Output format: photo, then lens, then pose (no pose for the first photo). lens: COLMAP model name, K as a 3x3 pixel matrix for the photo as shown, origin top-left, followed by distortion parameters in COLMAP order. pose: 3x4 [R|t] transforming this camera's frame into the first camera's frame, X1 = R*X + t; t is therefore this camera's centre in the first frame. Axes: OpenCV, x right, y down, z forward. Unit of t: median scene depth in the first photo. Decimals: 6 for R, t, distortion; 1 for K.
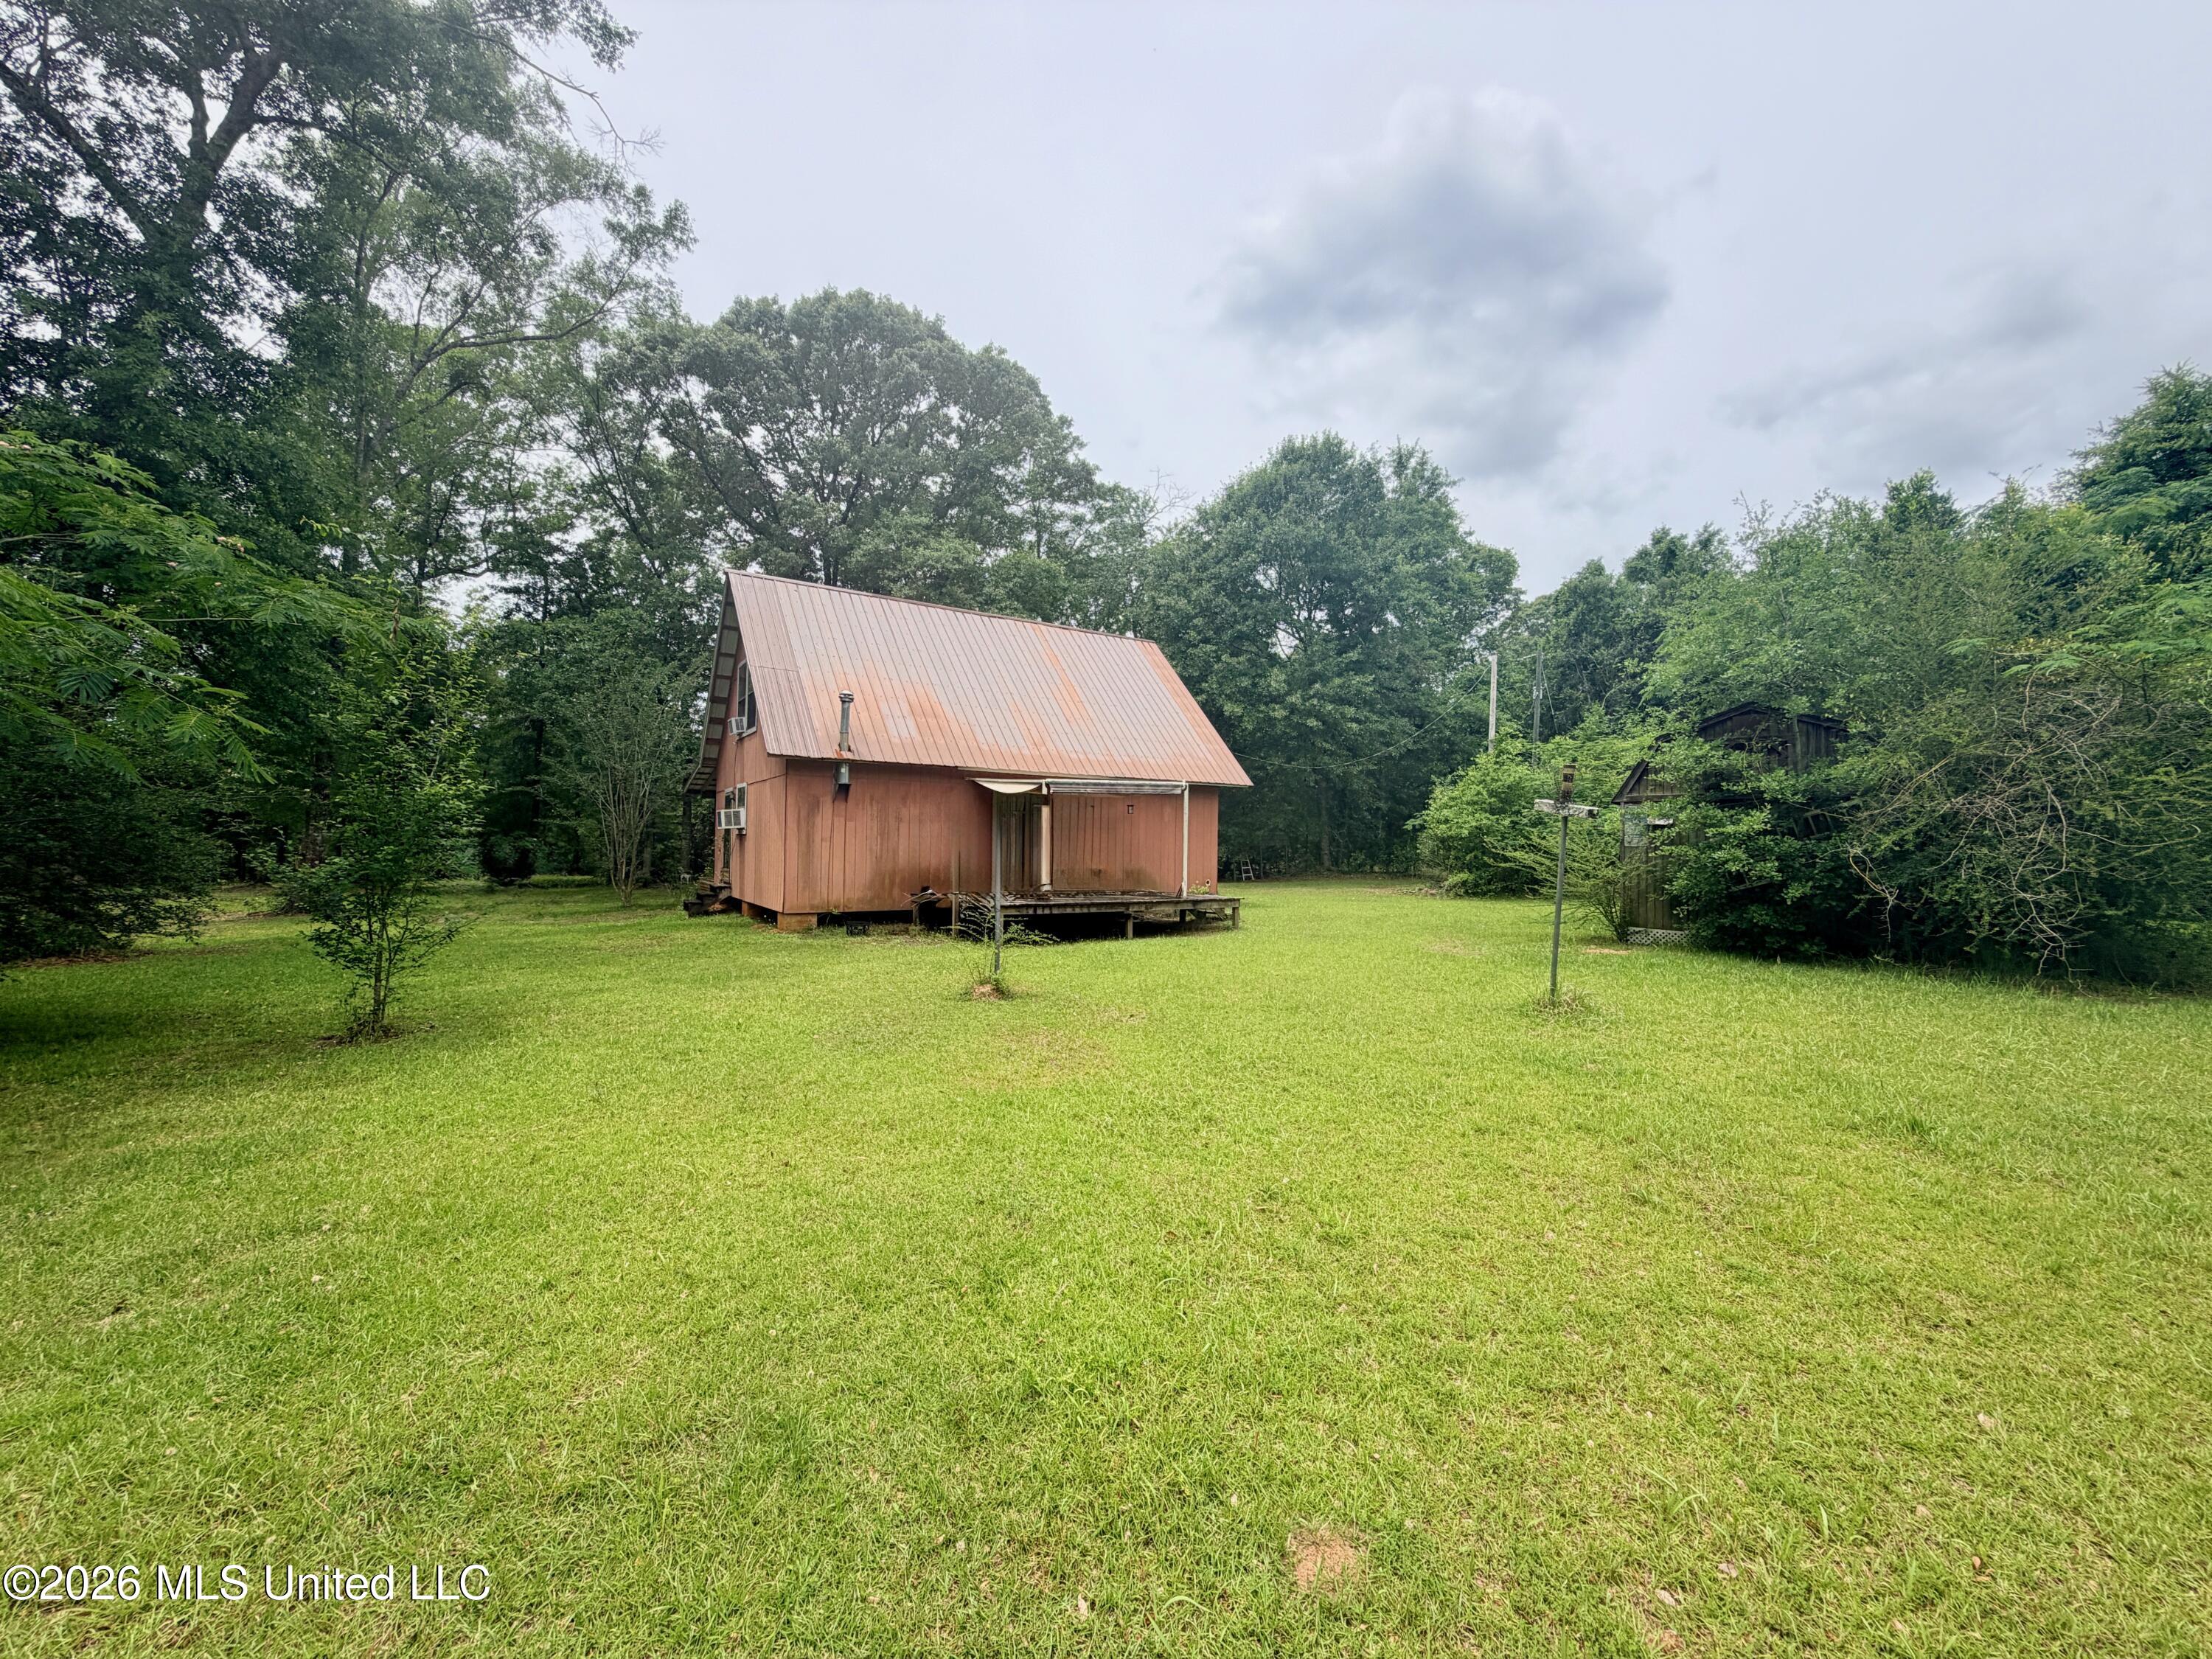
lens RADIAL K [[885.4, 0, 1101.0], [0, 885.4, 828.7], [0, 0, 1]] dist [0.000857, 0.000290]
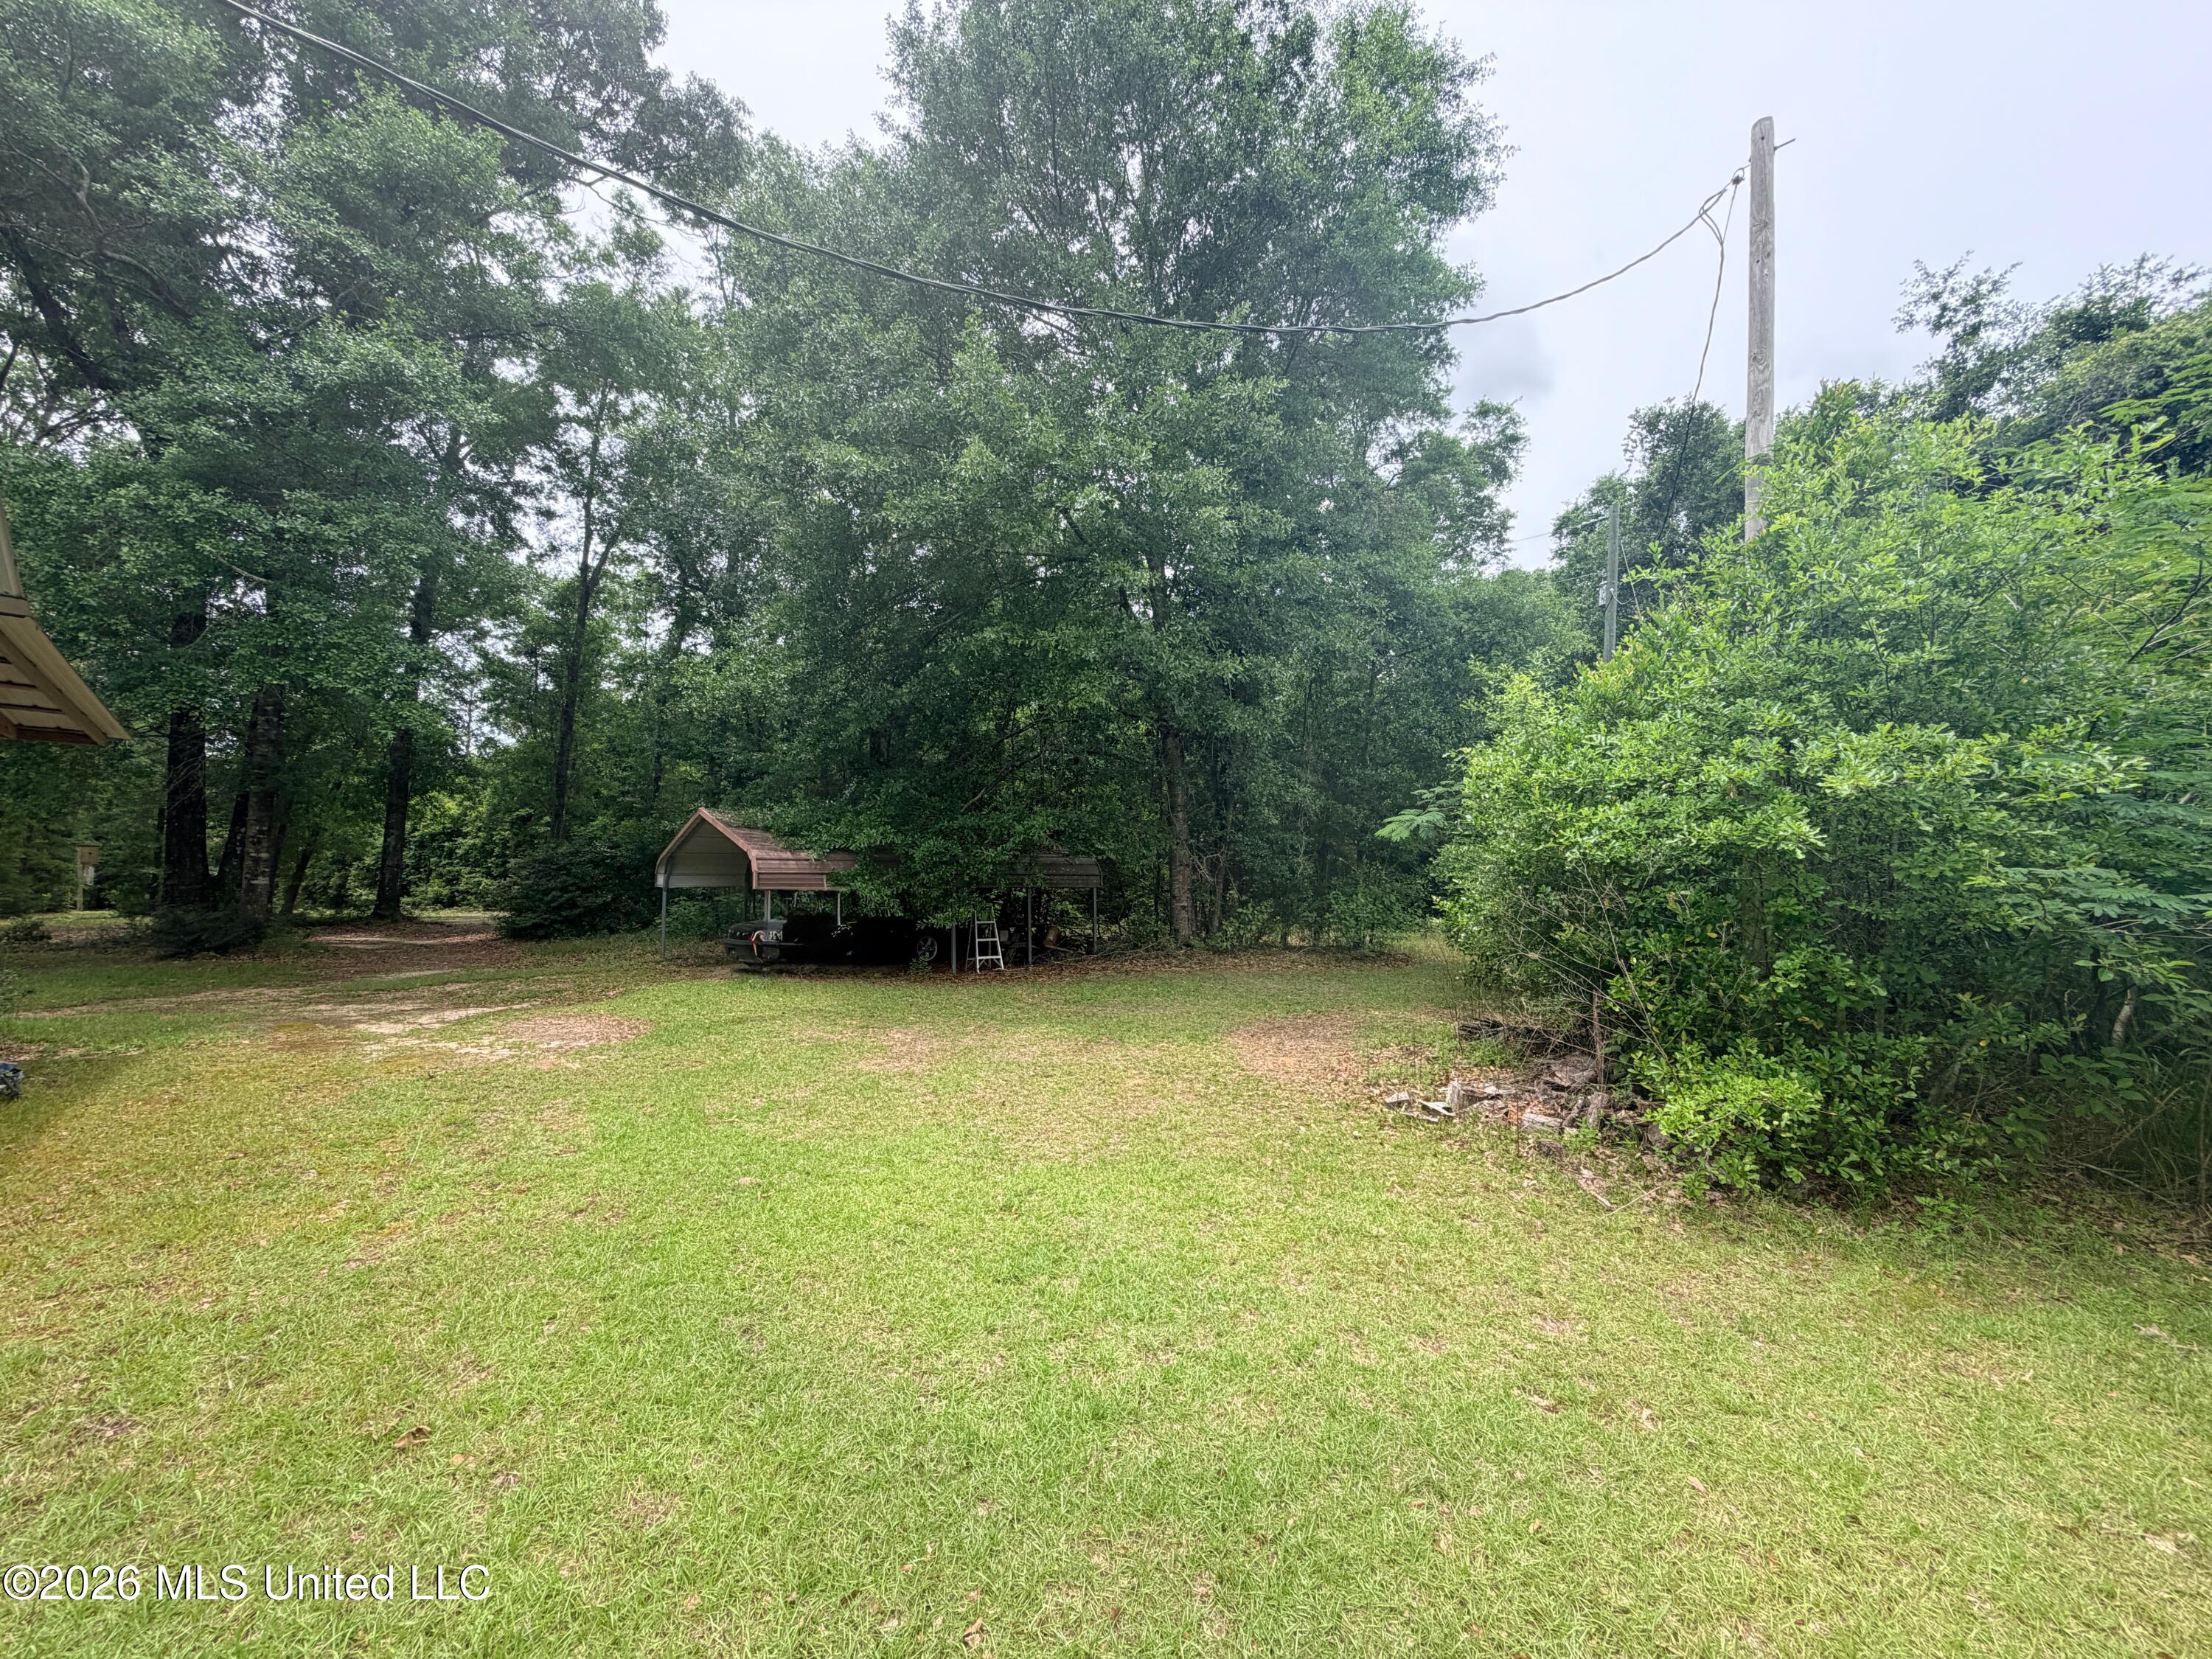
lens RADIAL K [[888.5, 0, 1094.7], [0, 888.5, 826.4], [0, 0, 1]] dist [0.002384, 0.000130]
pose [[0.996493, 0.042063, 0.072331, 0.419324], [-0.038540, 0.998034, -0.049430, 0.025392], [-0.074268, 0.046469, 0.996155, 1.321684]]
